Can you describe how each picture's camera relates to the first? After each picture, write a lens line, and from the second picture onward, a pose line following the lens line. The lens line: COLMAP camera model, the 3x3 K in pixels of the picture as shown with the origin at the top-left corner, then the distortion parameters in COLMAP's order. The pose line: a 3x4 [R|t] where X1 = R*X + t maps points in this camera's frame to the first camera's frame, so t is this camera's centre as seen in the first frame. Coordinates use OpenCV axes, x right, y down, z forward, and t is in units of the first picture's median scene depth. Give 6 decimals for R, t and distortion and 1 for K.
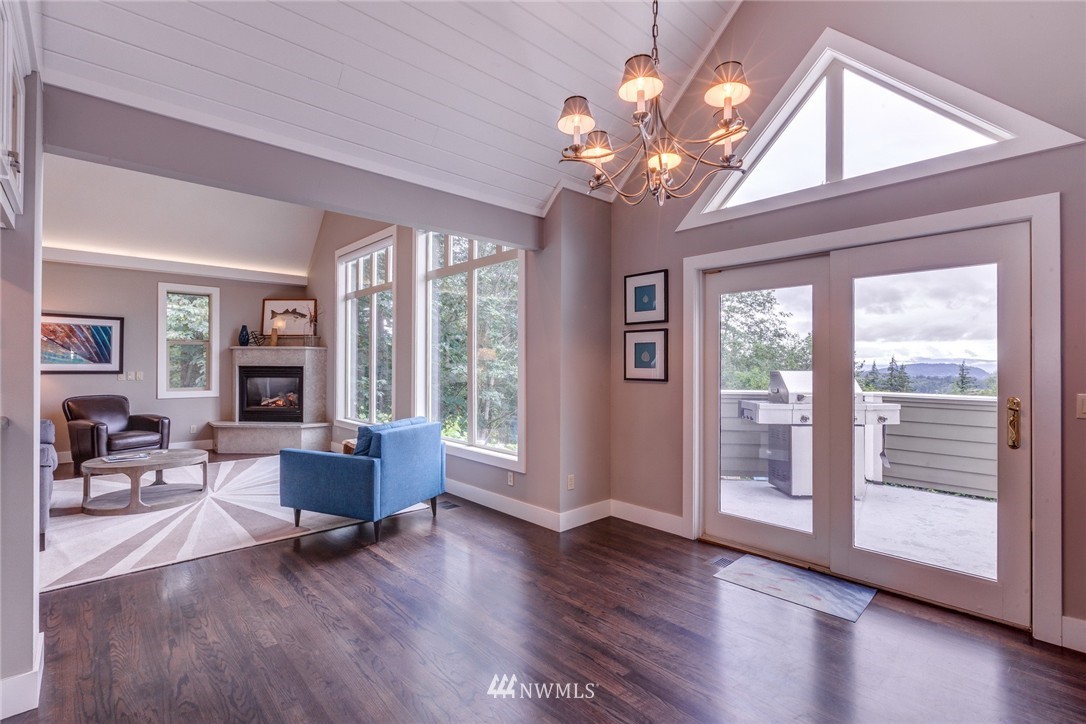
lens RADIAL K [[489.6, 0, 542.7], [0, 489.6, 364.1], [0, 0, 1]] dist [-0.000055, -0.000657]
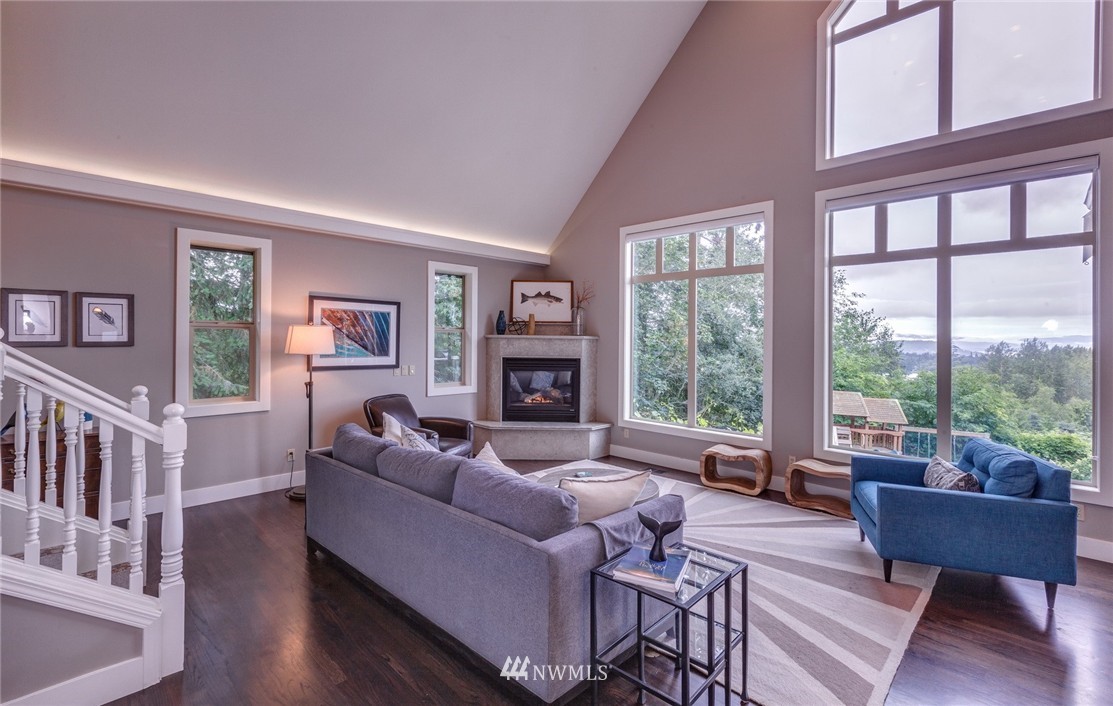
lens RADIAL K [[495.3, 0, 560.4], [0, 495.3, 337.3], [0, 0, 1]] dist [-0.003703, 0.000646]
pose [[0.999144, 0.007892, 0.040609, -0.556959], [-0.007762, 0.999964, -0.003355, -0.030183], [-0.040634, 0.003037, 0.999169, 0.116199]]
